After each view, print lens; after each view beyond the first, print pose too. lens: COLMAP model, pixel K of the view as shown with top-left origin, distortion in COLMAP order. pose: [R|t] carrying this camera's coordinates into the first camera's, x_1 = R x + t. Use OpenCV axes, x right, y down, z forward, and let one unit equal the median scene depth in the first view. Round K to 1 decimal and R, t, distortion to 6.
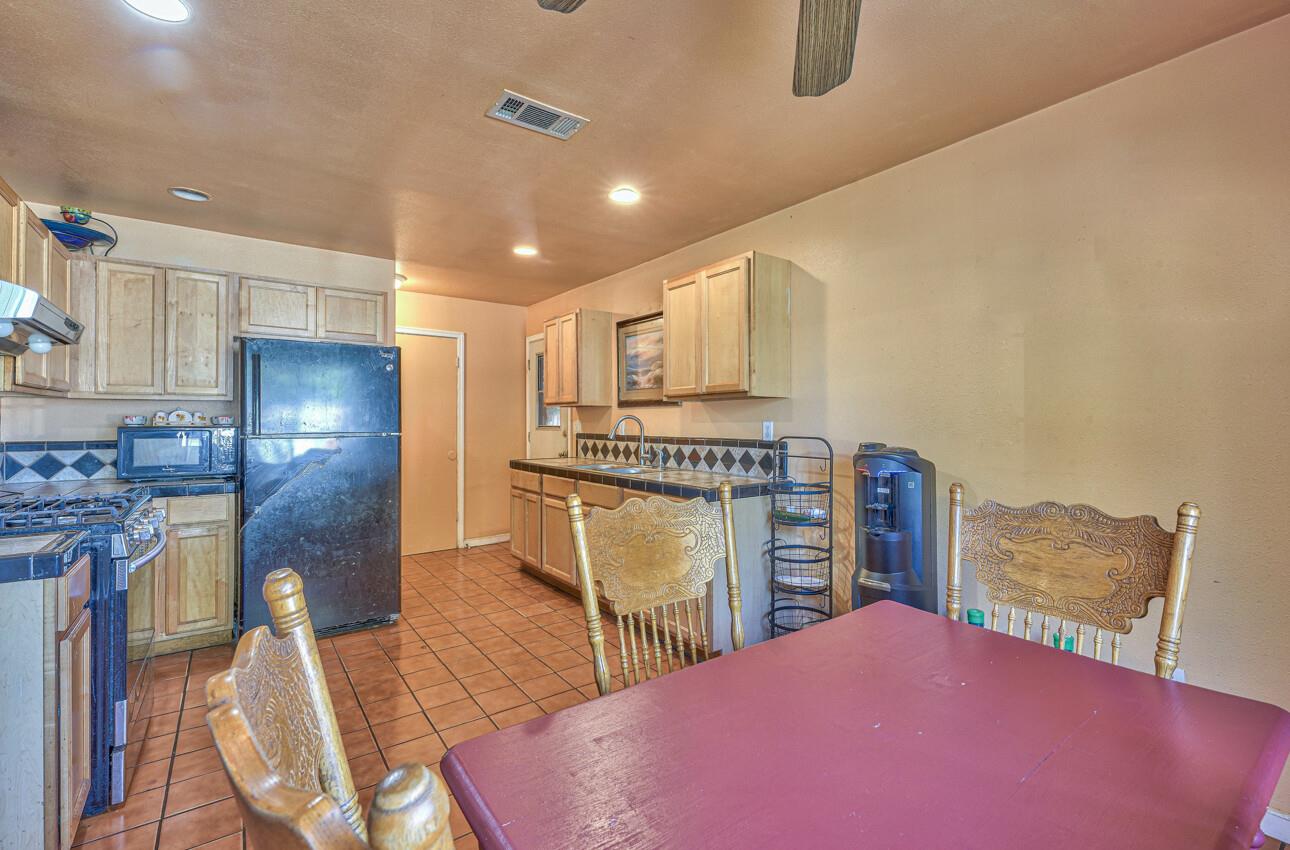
lens RADIAL K [[559.1, 0, 644.6], [0, 559.1, 419.2], [0, 0, 1]] dist [0.000330, 0.000039]
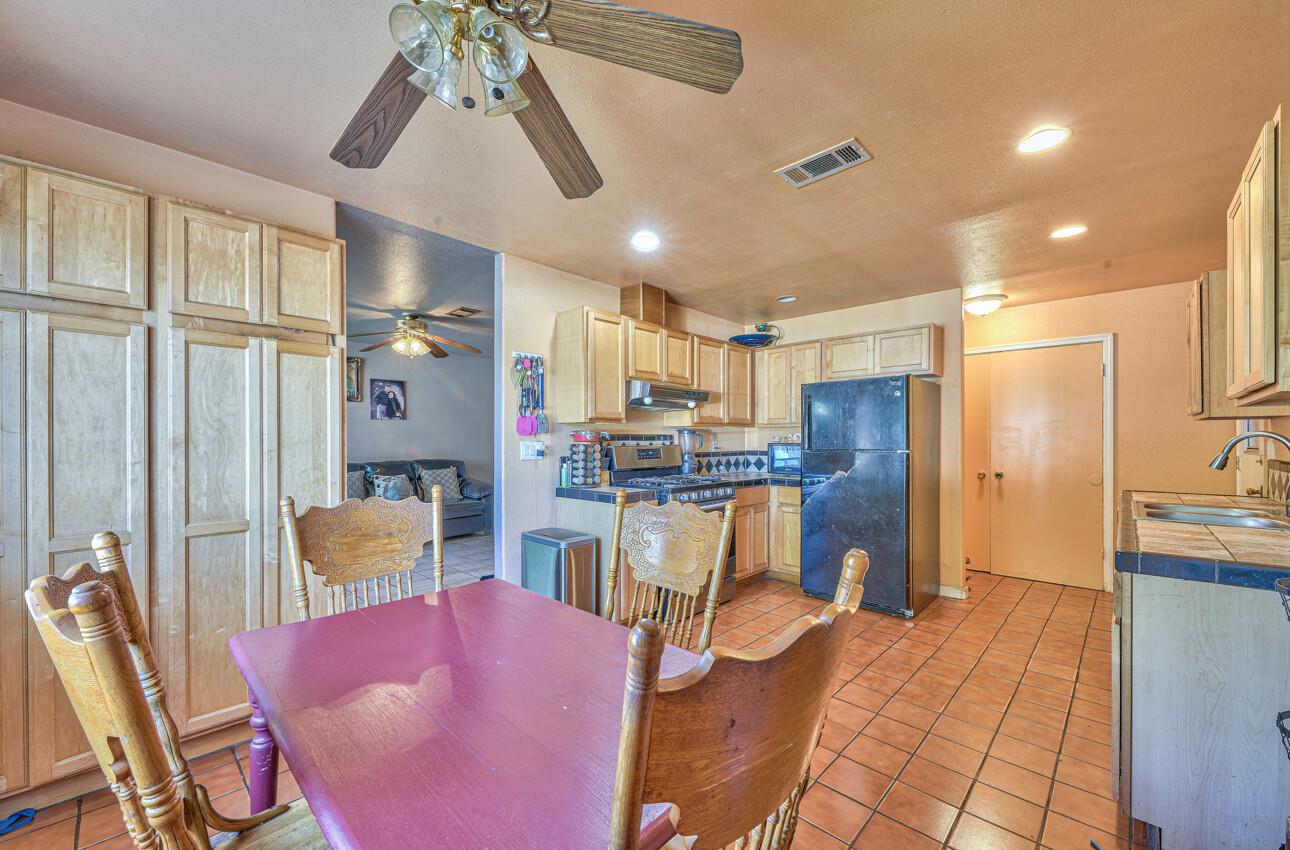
lens RADIAL K [[497.4, 0, 647.8], [0, 497.4, 439.0], [0, 0, 1]] dist [0.000001, -0.000002]
pose [[0.175524, 0.000284, -0.984475, 0.482789], [0.002881, 0.999996, 0.000802, -0.001153], [0.984471, -0.002977, 0.175522, 0.328379]]
